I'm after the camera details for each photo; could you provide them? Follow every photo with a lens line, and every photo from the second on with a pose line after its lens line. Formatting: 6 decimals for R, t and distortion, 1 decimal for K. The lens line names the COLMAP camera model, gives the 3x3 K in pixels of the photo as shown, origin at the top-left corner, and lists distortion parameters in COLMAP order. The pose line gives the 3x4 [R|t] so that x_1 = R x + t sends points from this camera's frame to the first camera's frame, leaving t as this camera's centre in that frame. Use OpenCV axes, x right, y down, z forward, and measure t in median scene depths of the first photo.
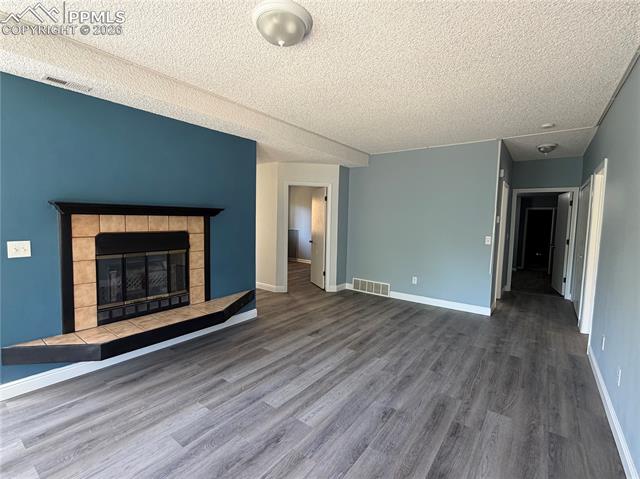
lens RADIAL K [[299.6, 0, 319.0], [0, 299.6, 237.4], [0, 0, 1]] dist [0.000085, -0.000031]
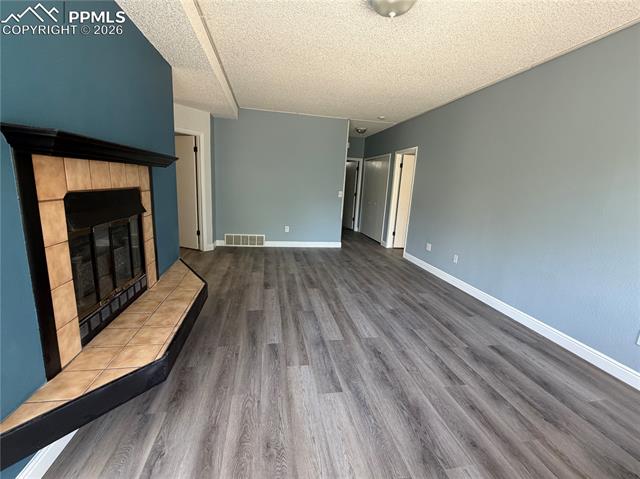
lens RADIAL K [[282.4, 0, 320.6], [0, 282.4, 238.5], [0, 0, 1]] dist [-0.002467, 0.000151]
pose [[0.673860, -0.128225, 0.727647, -0.699979], [0.006642, 0.985837, 0.167572, -0.012274], [-0.738829, -0.108087, 0.665168, 0.260107]]
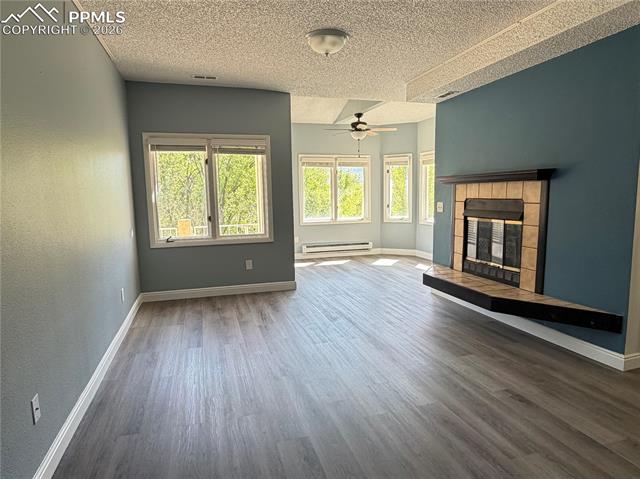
lens RADIAL K [[401.1, 0, 320.9], [0, 401.1, 243.2], [0, 0, 1]] dist [0.001582, 0.000209]
pose [[-0.585899, 0.090602, -0.805303, 0.867227], [-0.047511, 0.988181, 0.145743, -0.039403], [0.808990, 0.123652, -0.574670, 1.299810]]
